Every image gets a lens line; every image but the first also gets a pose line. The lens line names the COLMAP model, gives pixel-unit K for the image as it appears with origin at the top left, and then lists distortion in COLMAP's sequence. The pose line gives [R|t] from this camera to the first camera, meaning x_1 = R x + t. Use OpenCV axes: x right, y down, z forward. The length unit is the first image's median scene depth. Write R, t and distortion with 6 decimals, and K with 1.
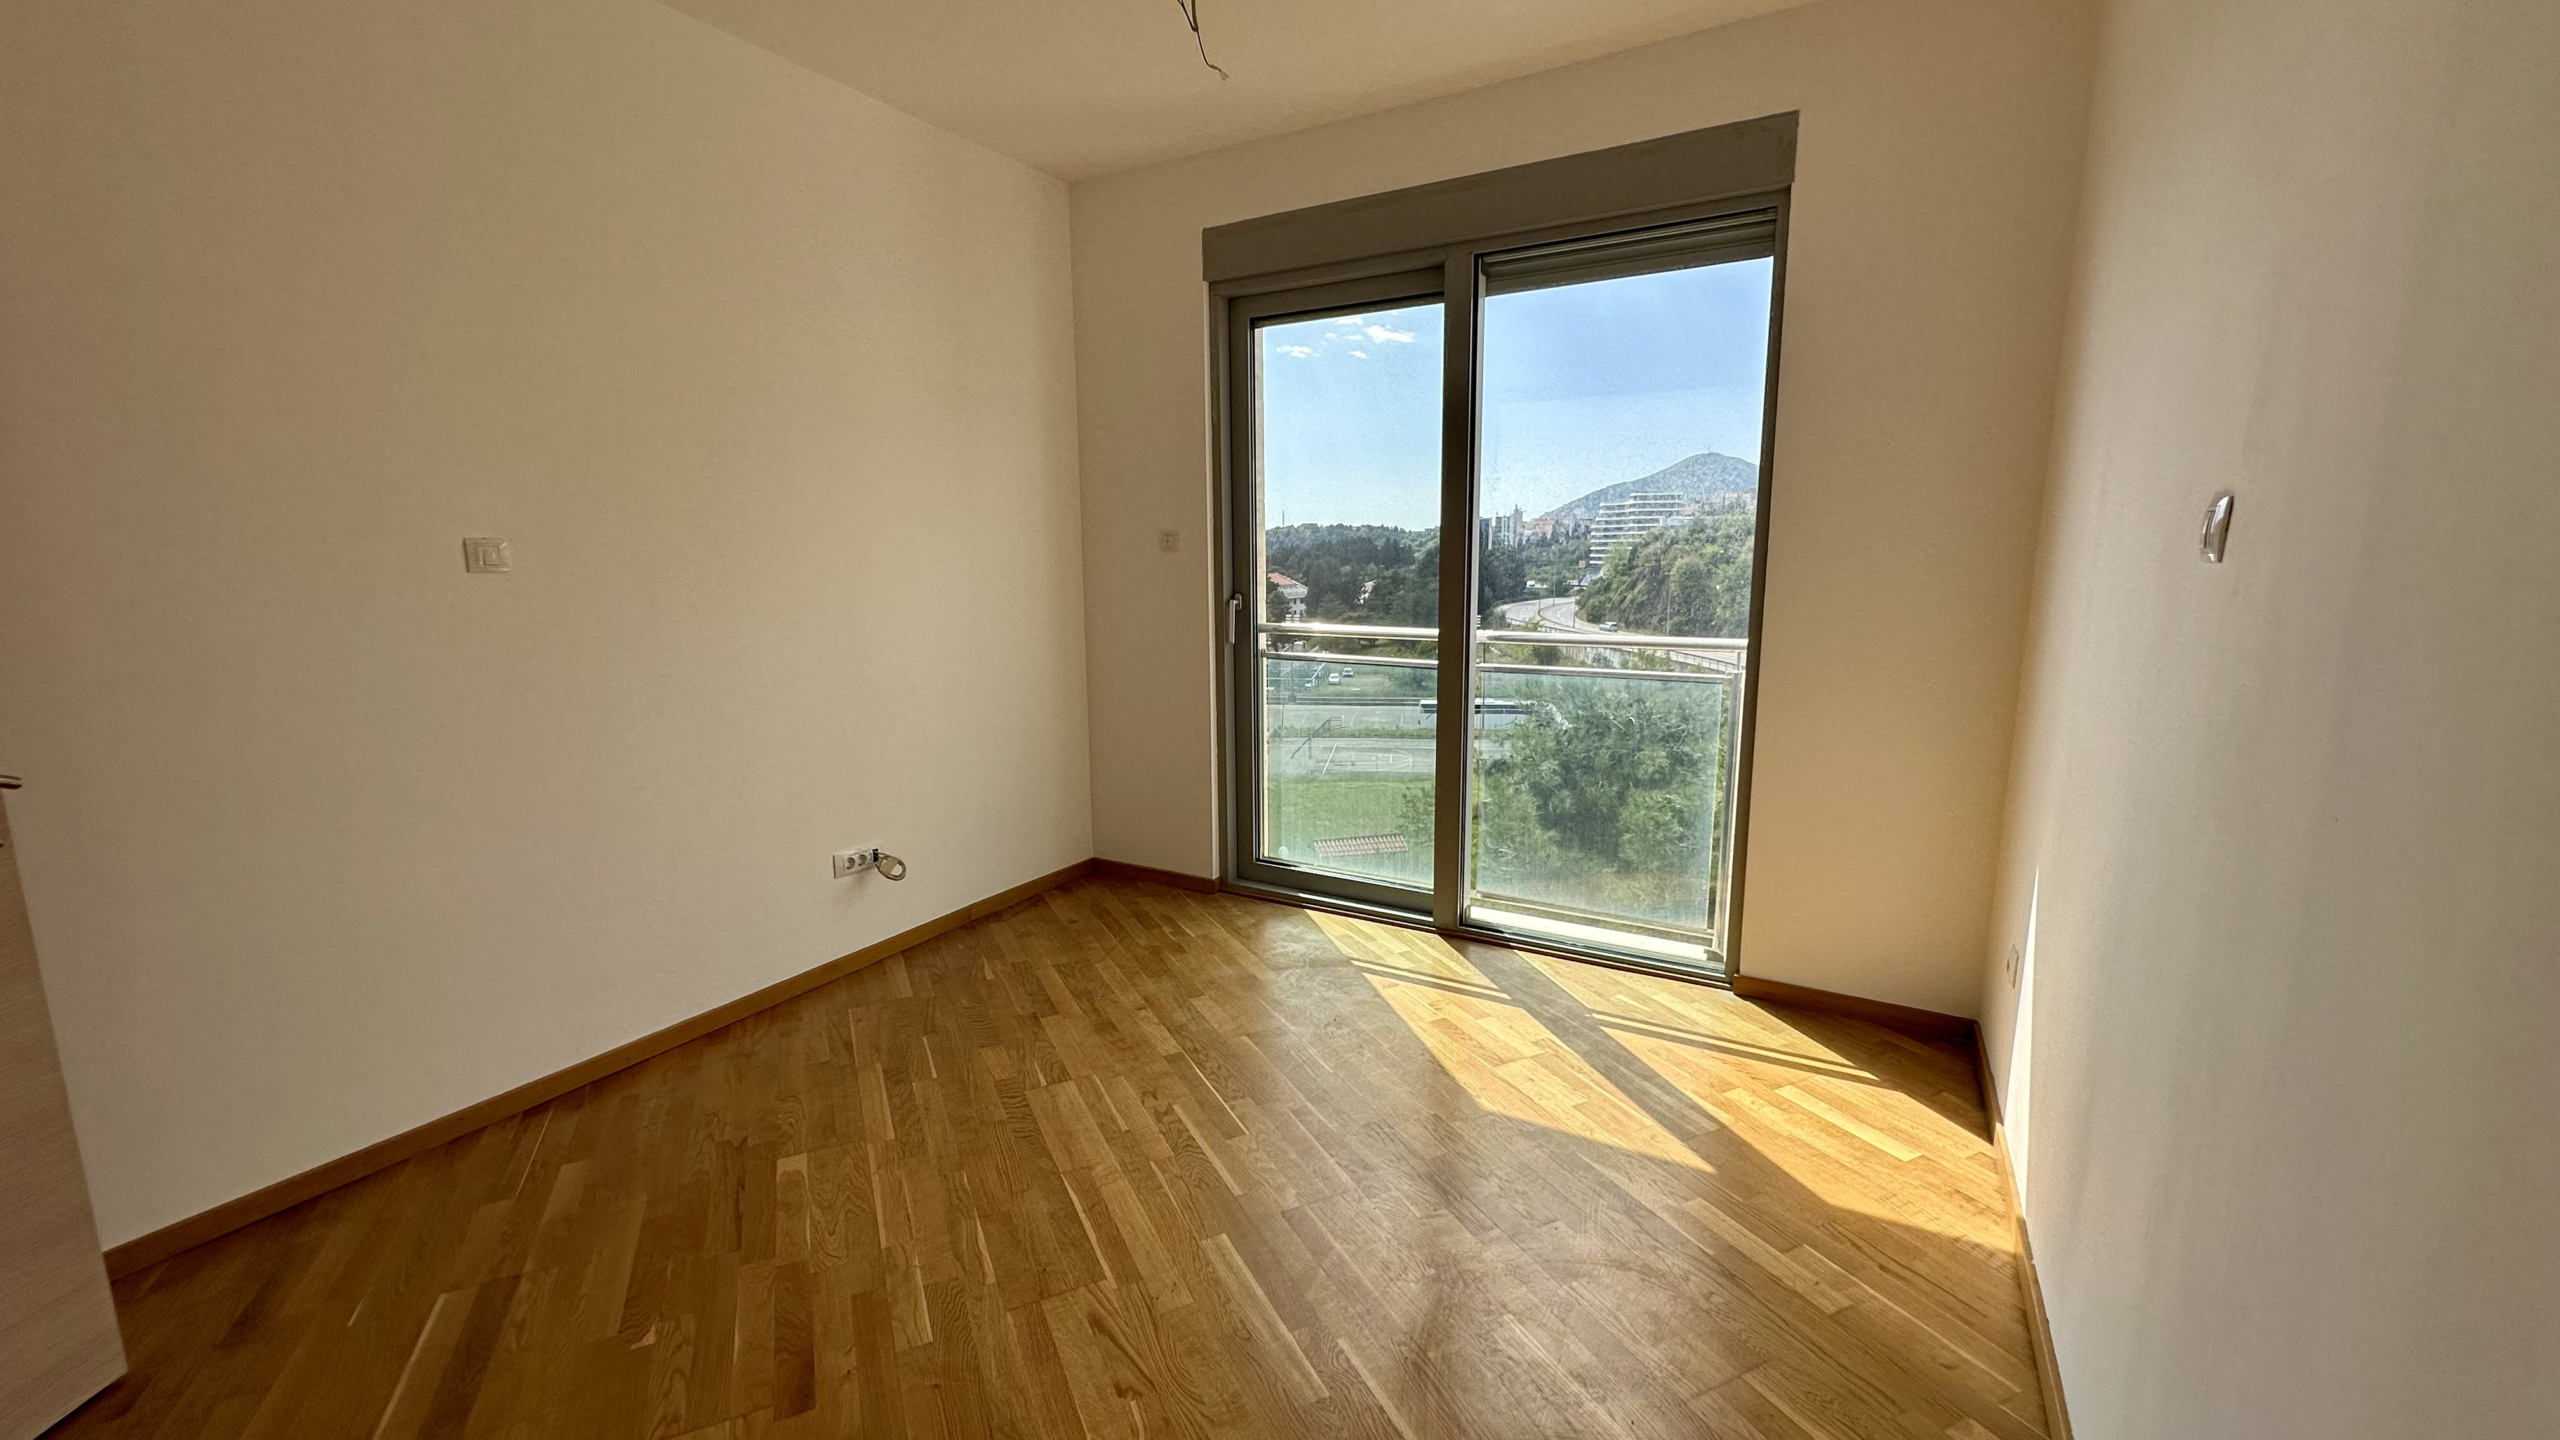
lens RADIAL K [[1018.1, 0, 1280.0], [0, 1018.1, 720.0], [0, 0, 1]] dist [0.000085, -0.000146]
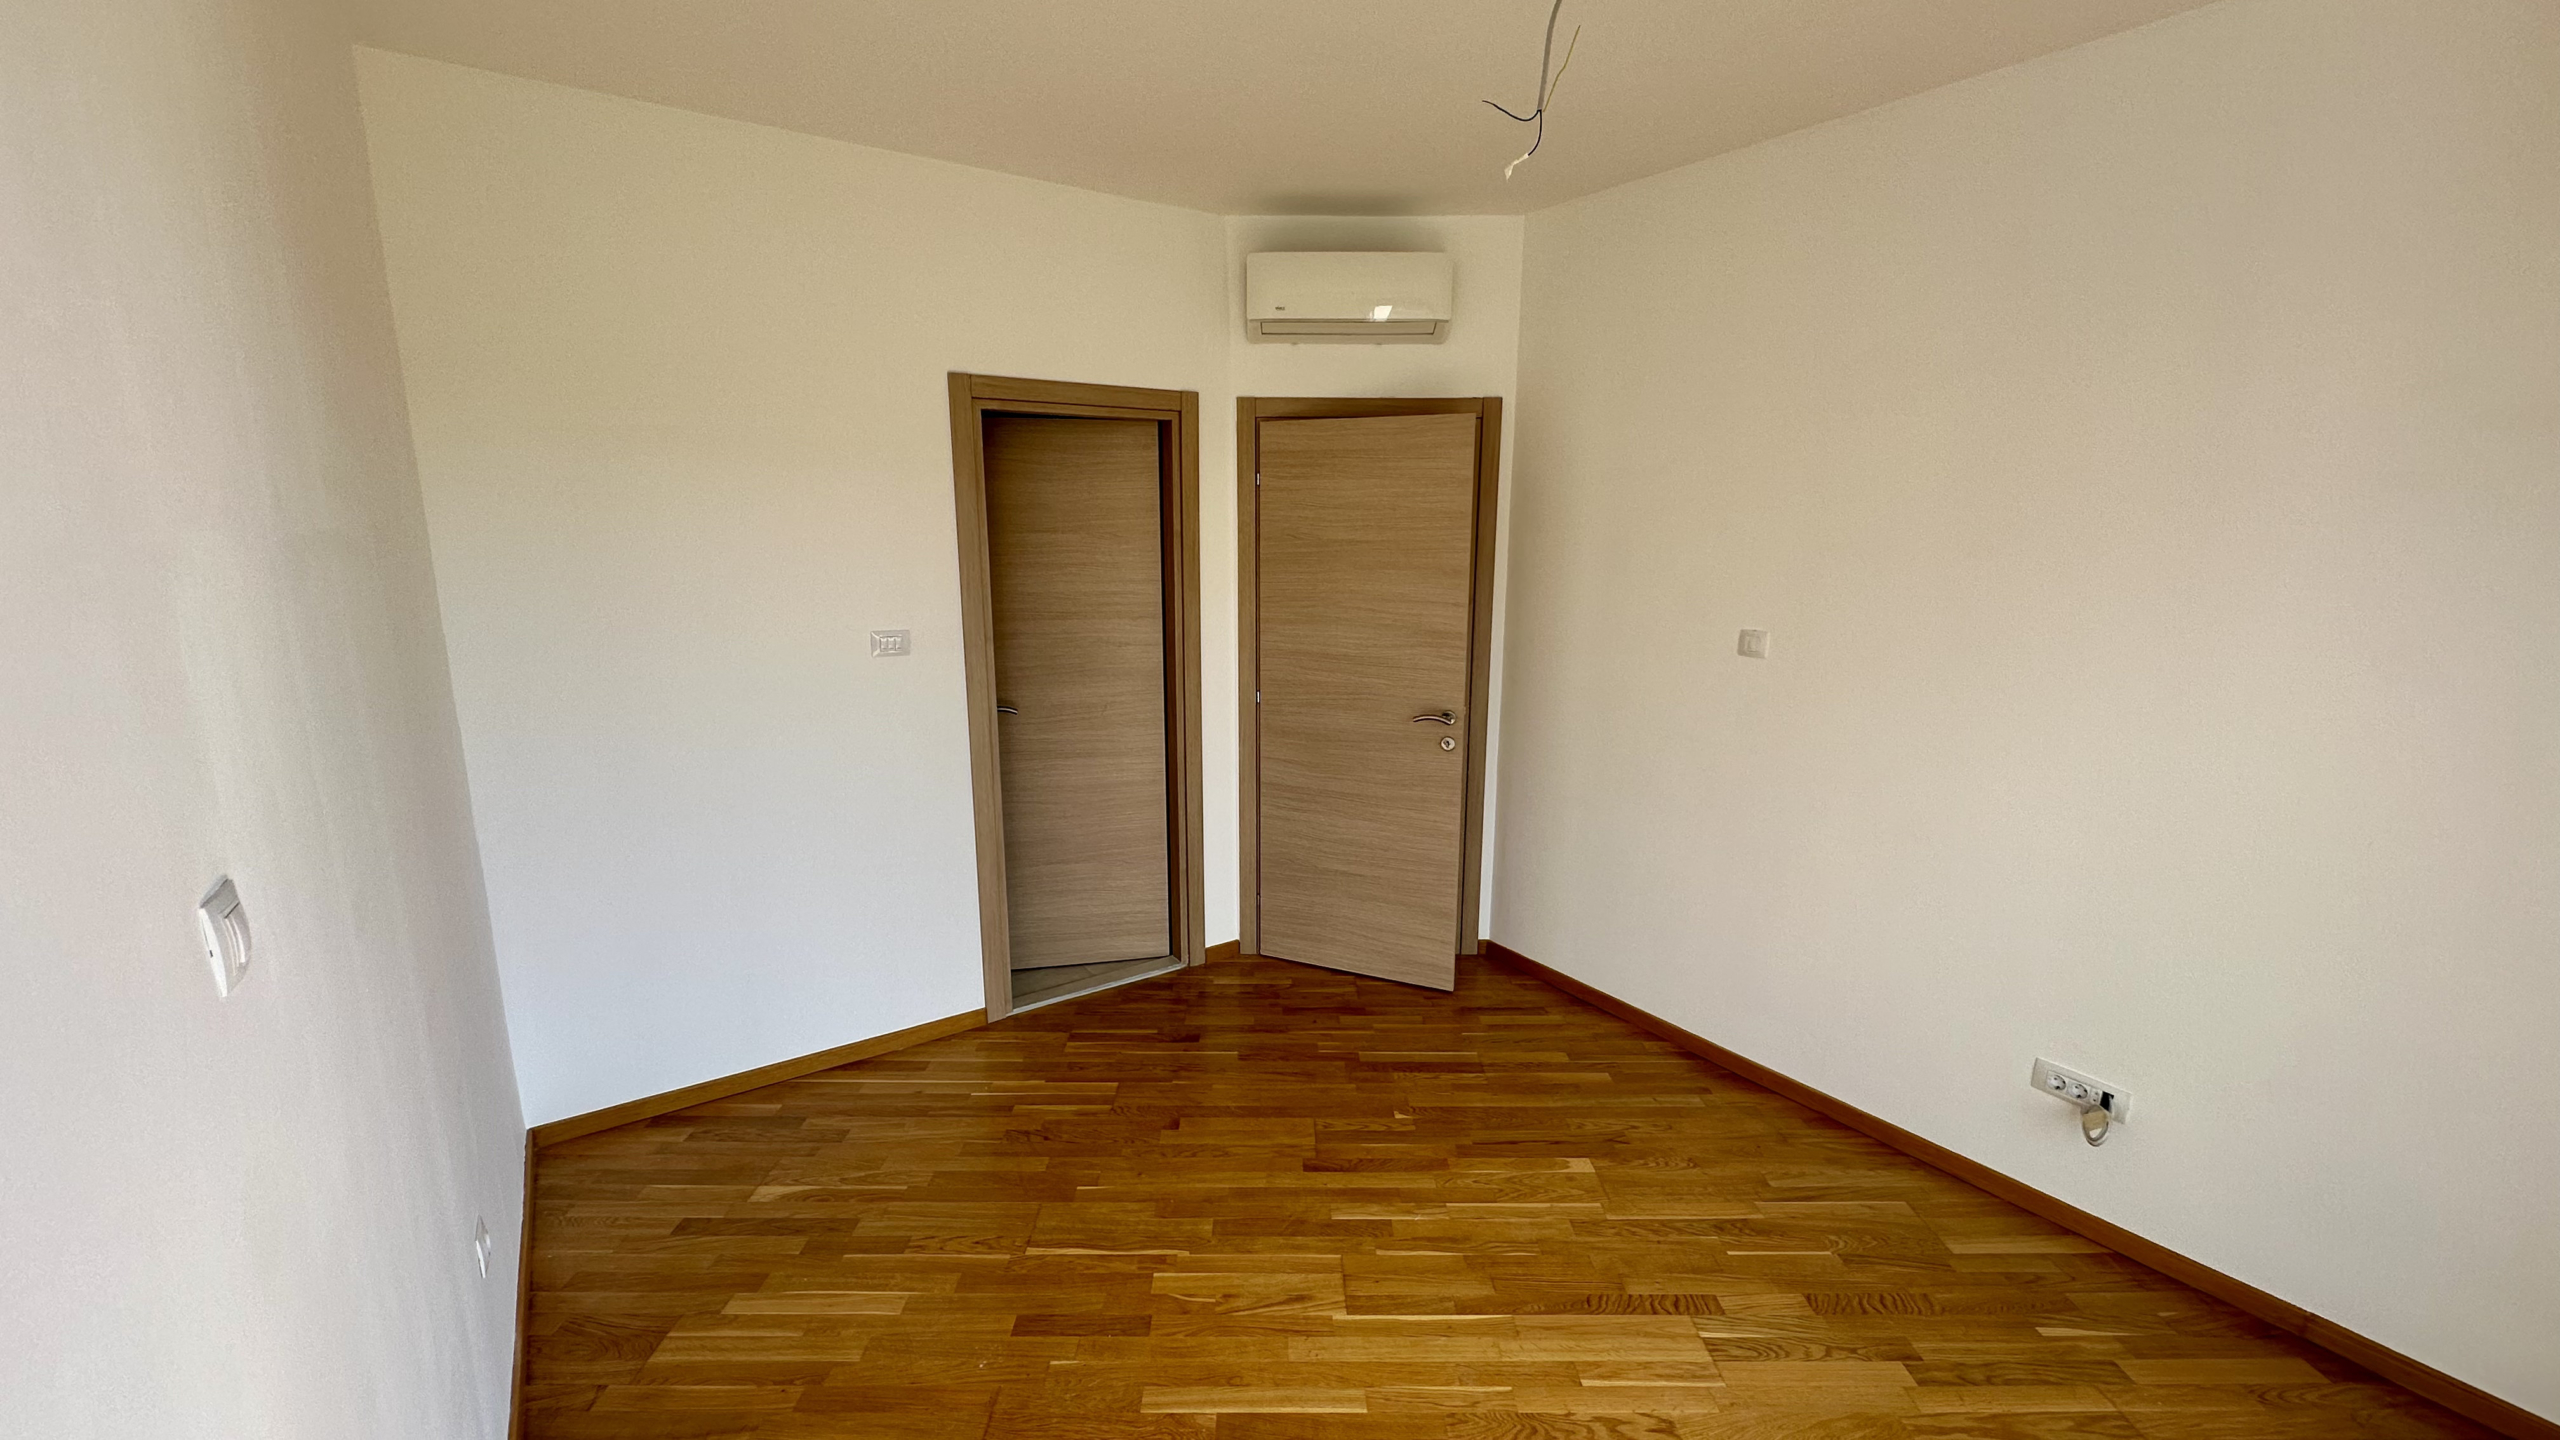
lens RADIAL K [[1018.1, 0, 1280.0], [0, 1018.1, 720.0], [0, 0, 1]] dist [0.000085, -0.000146]
pose [[-0.416676, 0.188454, -0.889307, 0.510896], [-0.151924, 0.950081, 0.272515, -0.270547], [0.896270, 0.248657, -0.367246, 0.788837]]
